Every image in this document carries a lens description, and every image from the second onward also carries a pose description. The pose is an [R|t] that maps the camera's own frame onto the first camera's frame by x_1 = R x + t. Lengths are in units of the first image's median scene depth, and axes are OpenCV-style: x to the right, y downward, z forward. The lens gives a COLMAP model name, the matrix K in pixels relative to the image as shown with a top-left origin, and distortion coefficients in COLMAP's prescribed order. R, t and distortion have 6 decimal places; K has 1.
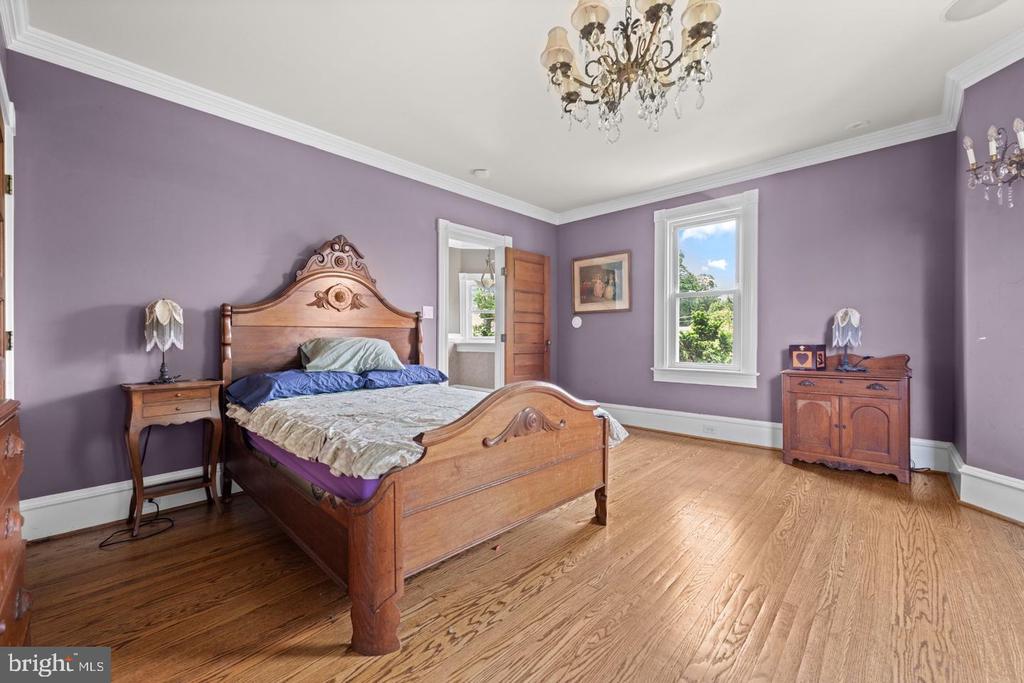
lens RADIAL K [[415.4, 0, 512.4], [0, 415.4, 335.6], [0, 0, 1]] dist [-0.000405, -0.000057]
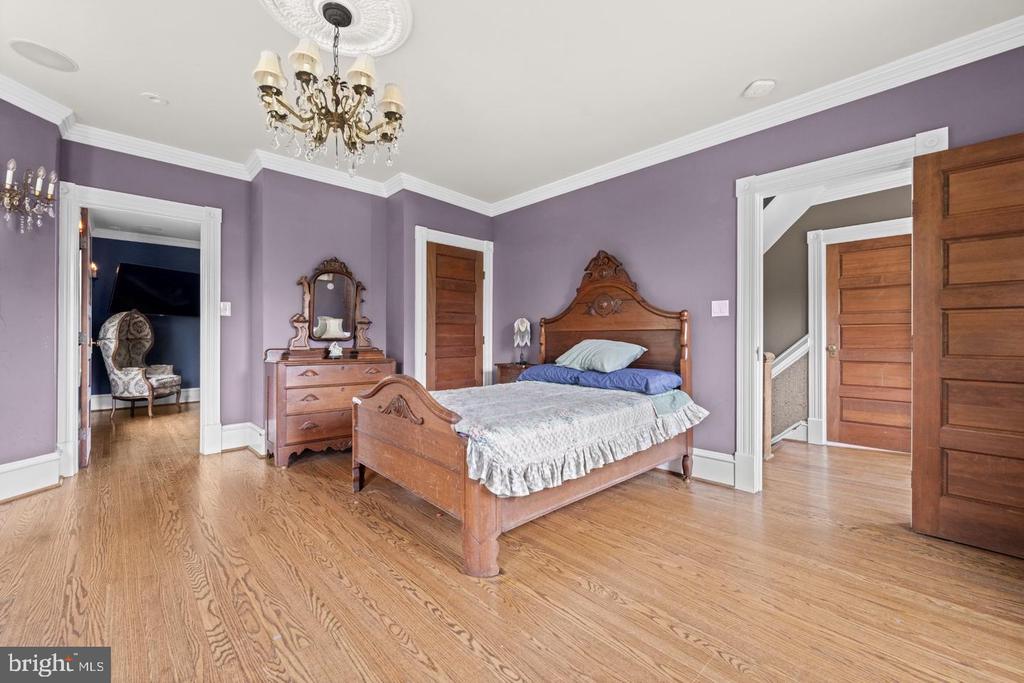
lens RADIAL K [[415.4, 0, 512.4], [0, 415.4, 335.6], [0, 0, 1]] dist [-0.000405, -0.000057]
pose [[-0.062351, -0.000733, -0.998054, 0.964370], [0.003439, 0.999994, -0.000950, -0.009499], [0.998048, -0.003491, -0.062348, 1.068769]]
